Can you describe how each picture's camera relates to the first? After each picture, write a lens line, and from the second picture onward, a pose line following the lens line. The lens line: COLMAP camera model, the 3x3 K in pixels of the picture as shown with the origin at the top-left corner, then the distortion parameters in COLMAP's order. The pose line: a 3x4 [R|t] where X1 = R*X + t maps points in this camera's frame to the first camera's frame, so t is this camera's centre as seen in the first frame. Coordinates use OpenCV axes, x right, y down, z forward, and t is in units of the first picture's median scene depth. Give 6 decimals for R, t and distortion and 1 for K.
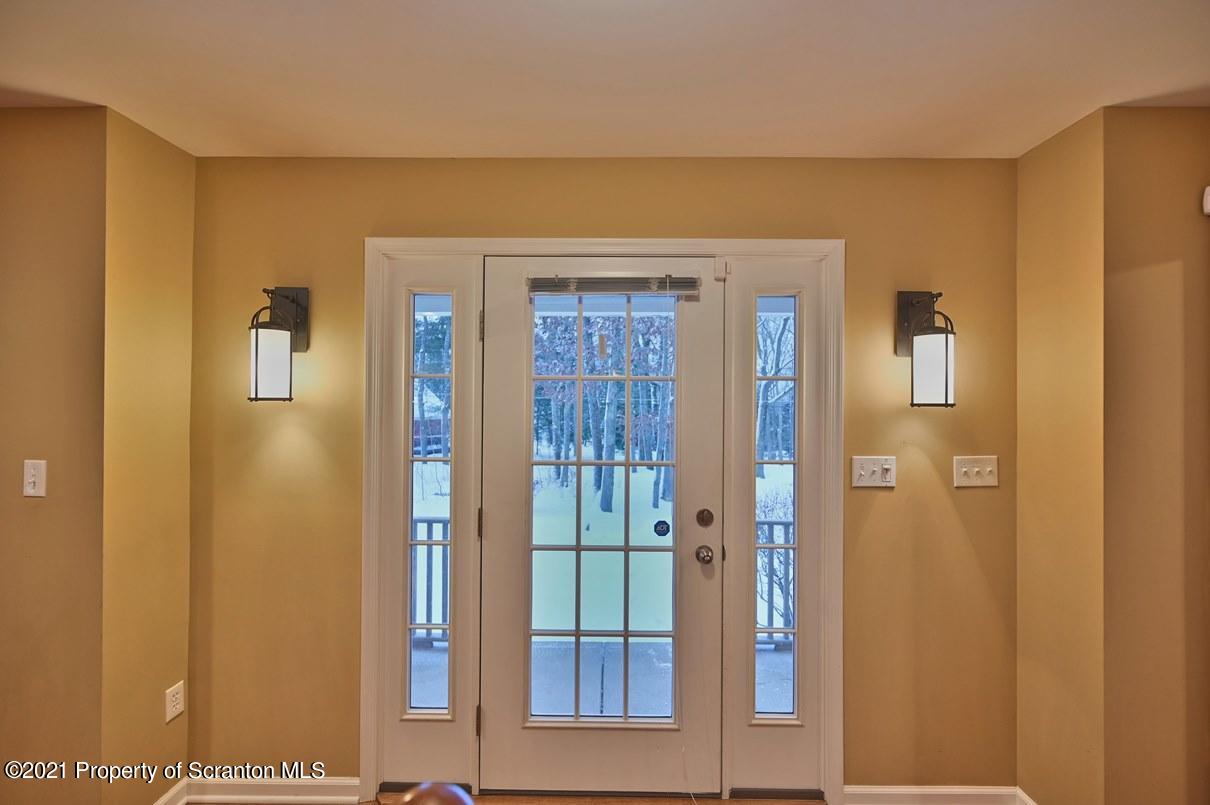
lens RADIAL K [[477.0, 0, 605.5], [0, 477.0, 401.2], [0, 0, 1]] dist [-0.001280, 0.000323]
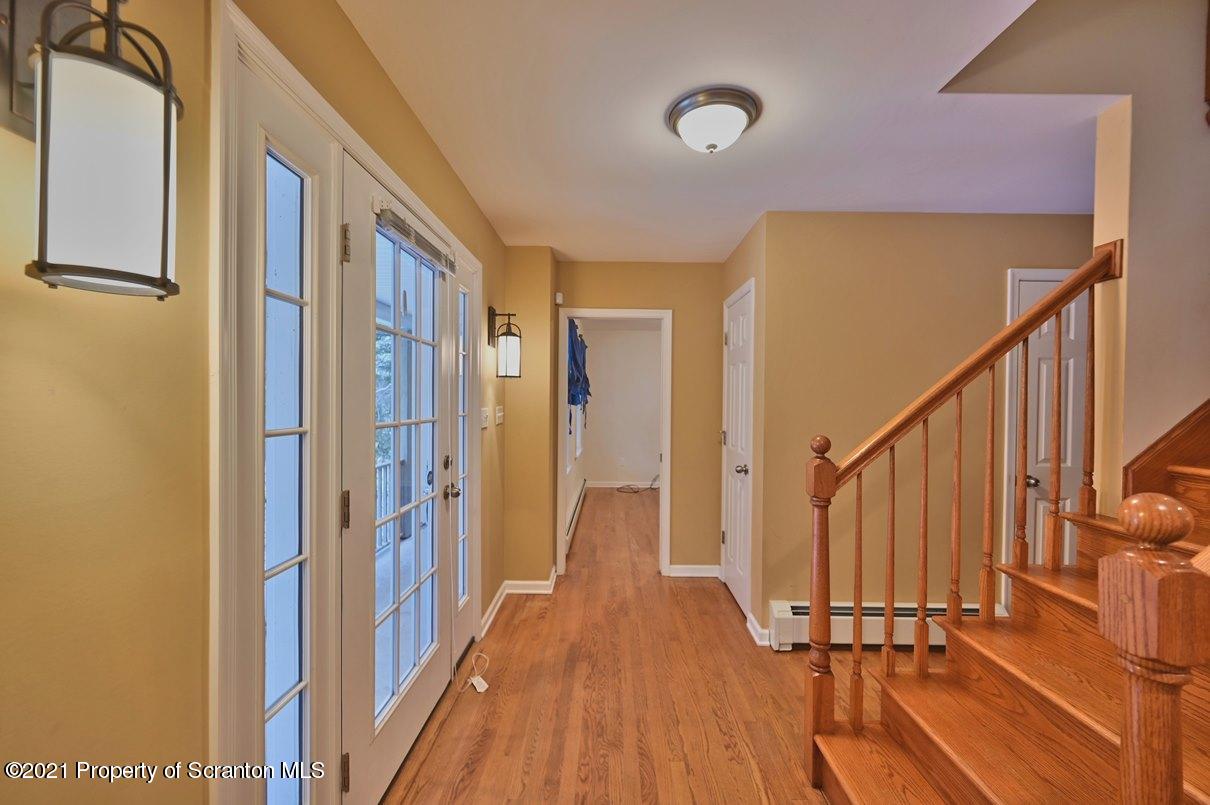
lens RADIAL K [[477.0, 0, 611.3], [0, 477.0, 400.2], [0, 0, 1]] dist [-0.001280, 0.000323]
pose [[-0.007585, -0.008496, 0.999935, -1.000209], [-0.013155, 0.999878, 0.008396, 0.065348], [-0.999885, -0.013091, -0.007696, 0.585567]]
